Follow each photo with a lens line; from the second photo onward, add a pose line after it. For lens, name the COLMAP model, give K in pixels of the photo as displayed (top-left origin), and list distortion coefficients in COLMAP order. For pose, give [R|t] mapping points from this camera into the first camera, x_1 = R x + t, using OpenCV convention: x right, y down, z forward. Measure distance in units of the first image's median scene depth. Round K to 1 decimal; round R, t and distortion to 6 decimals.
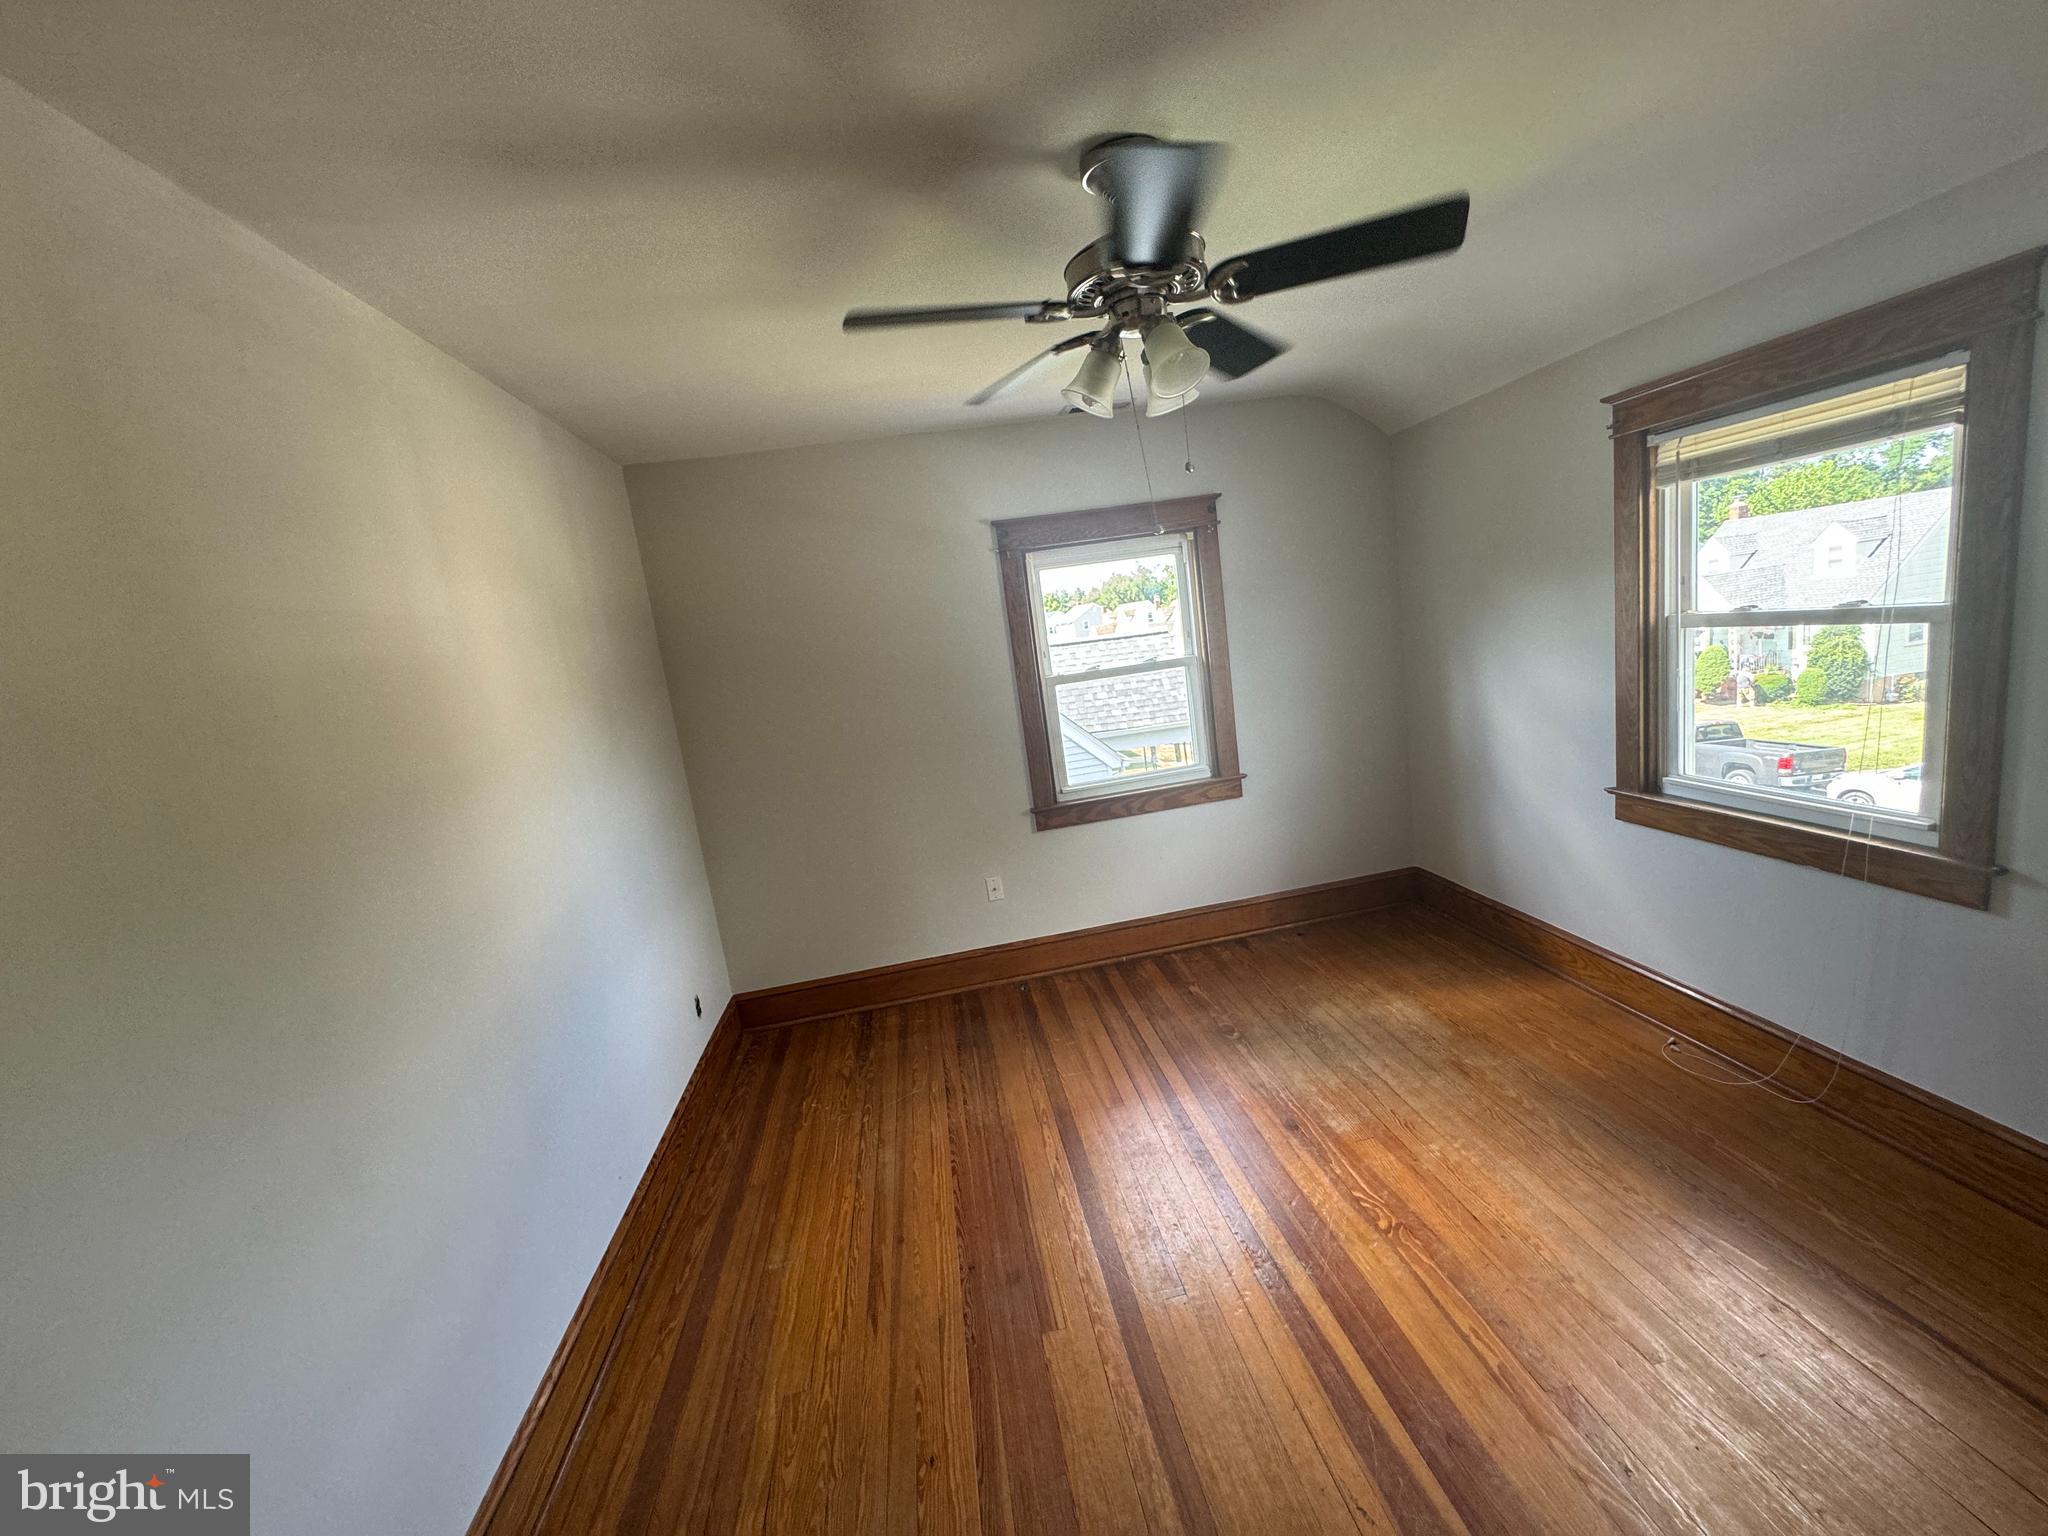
lens RADIAL K [[813.3, 0, 1024.0], [0, 813.3, 768.0], [0, 0, 1]] dist [-0.008242, -0.000330]
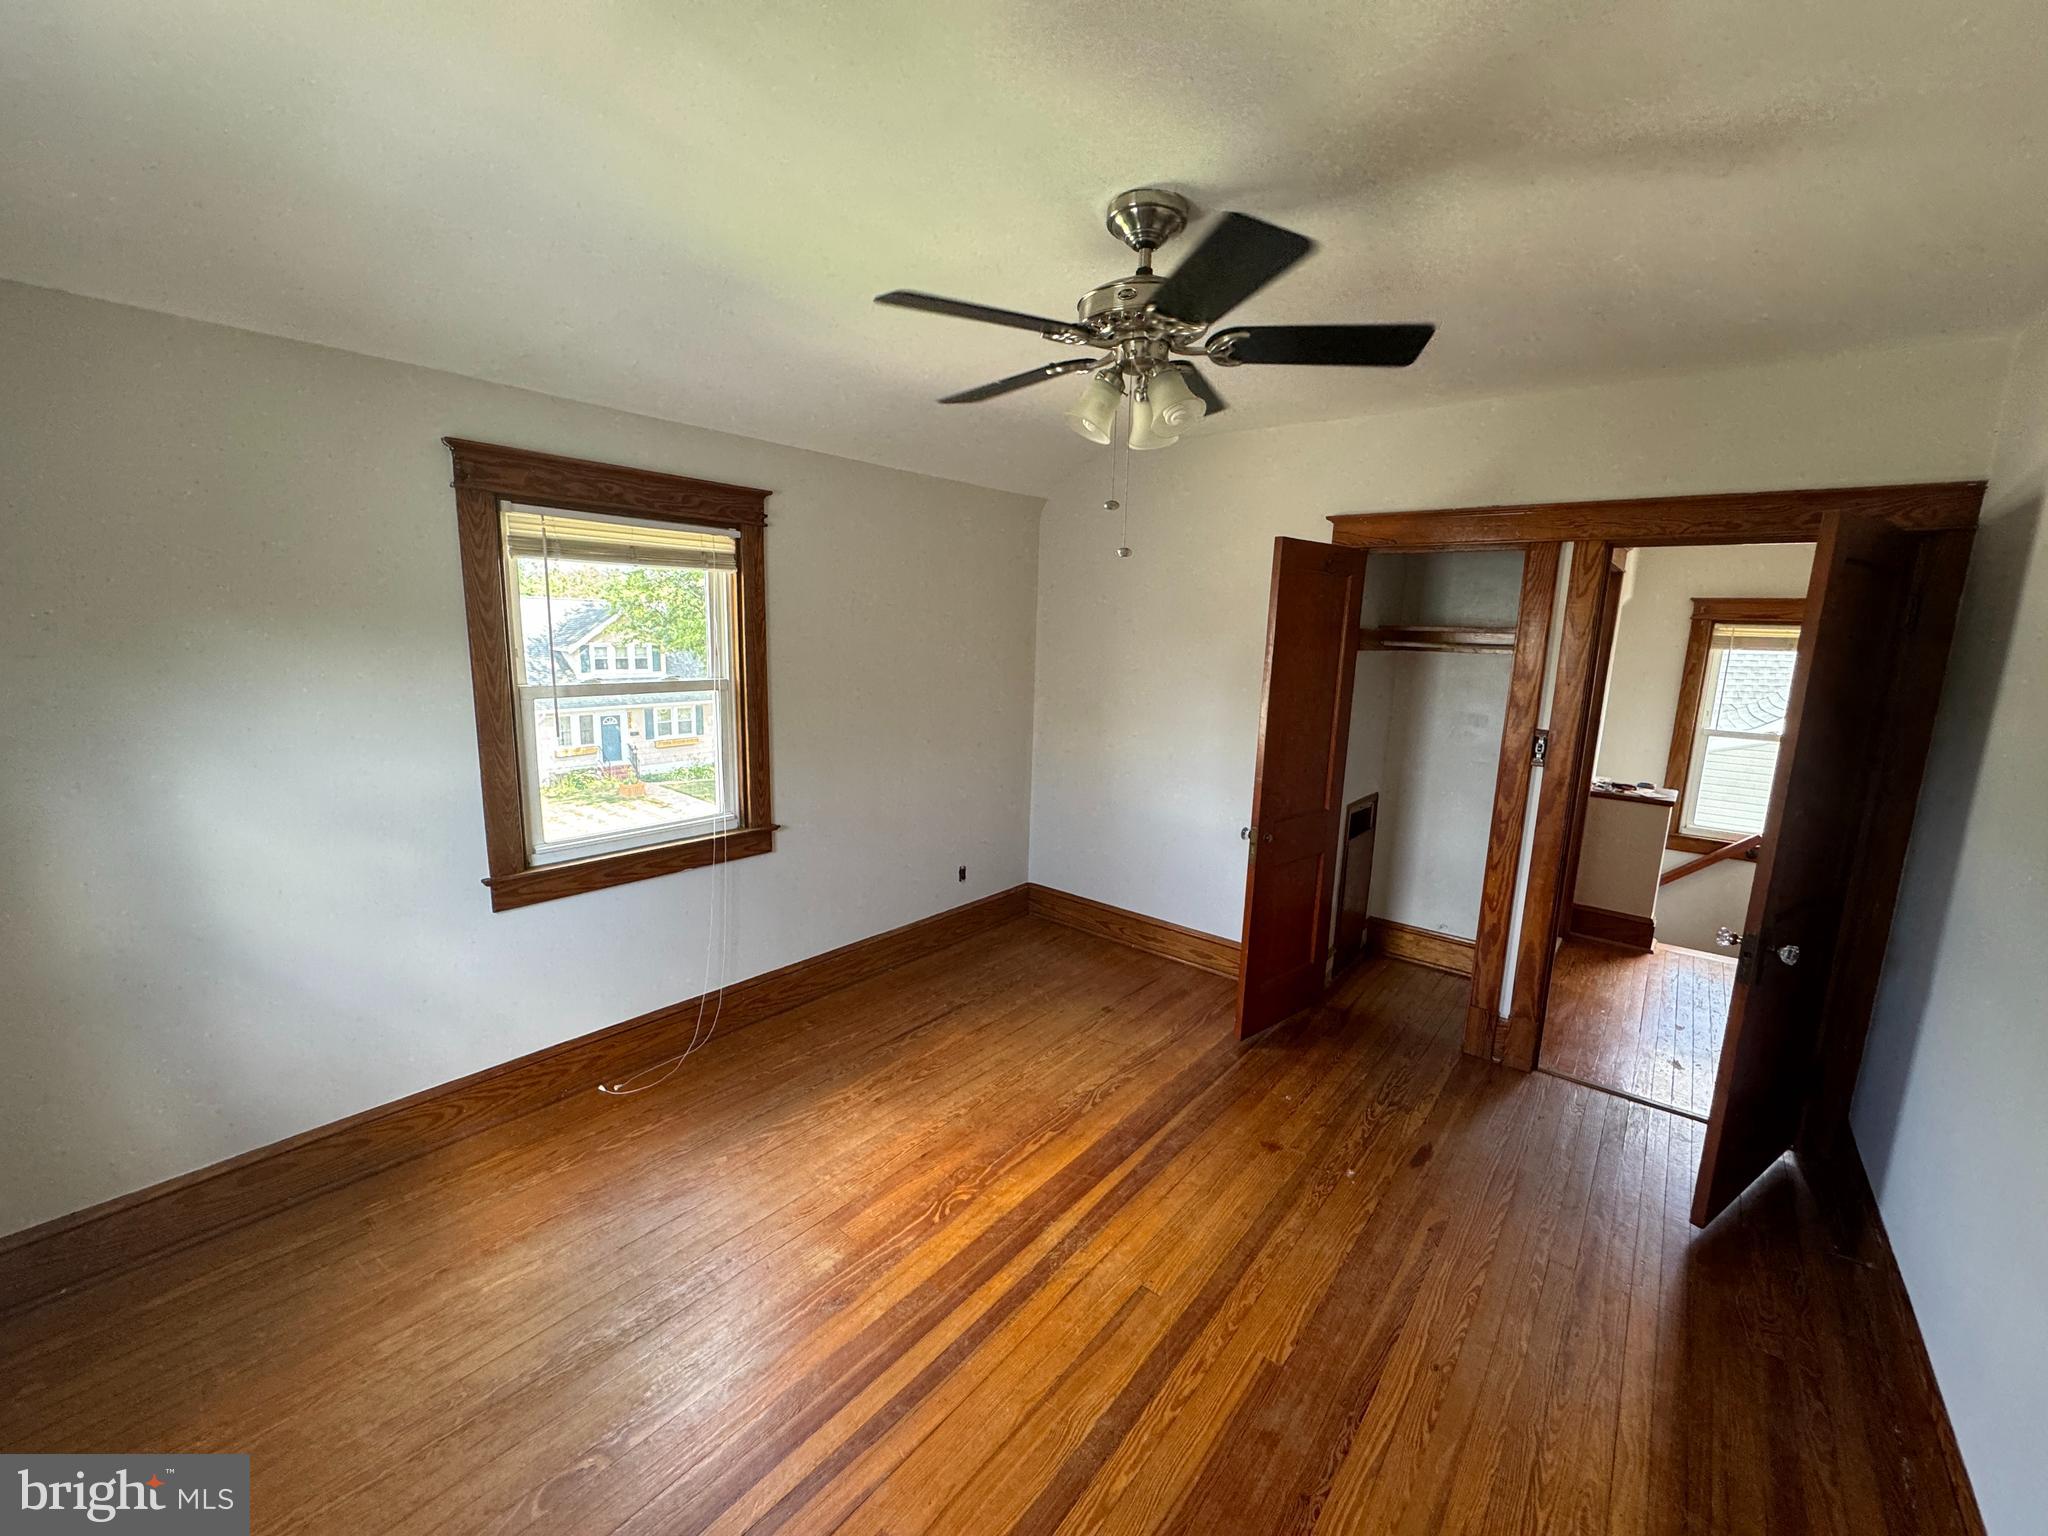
lens RADIAL K [[813.3, 0, 1024.0], [0, 813.3, 768.0], [0, 0, 1]] dist [-0.008242, -0.000330]
pose [[-0.672574, -0.010139, 0.739960, -0.401934], [0.189520, 0.964200, 0.185473, -0.183709], [-0.715350, 0.264981, -0.646575, 1.405298]]
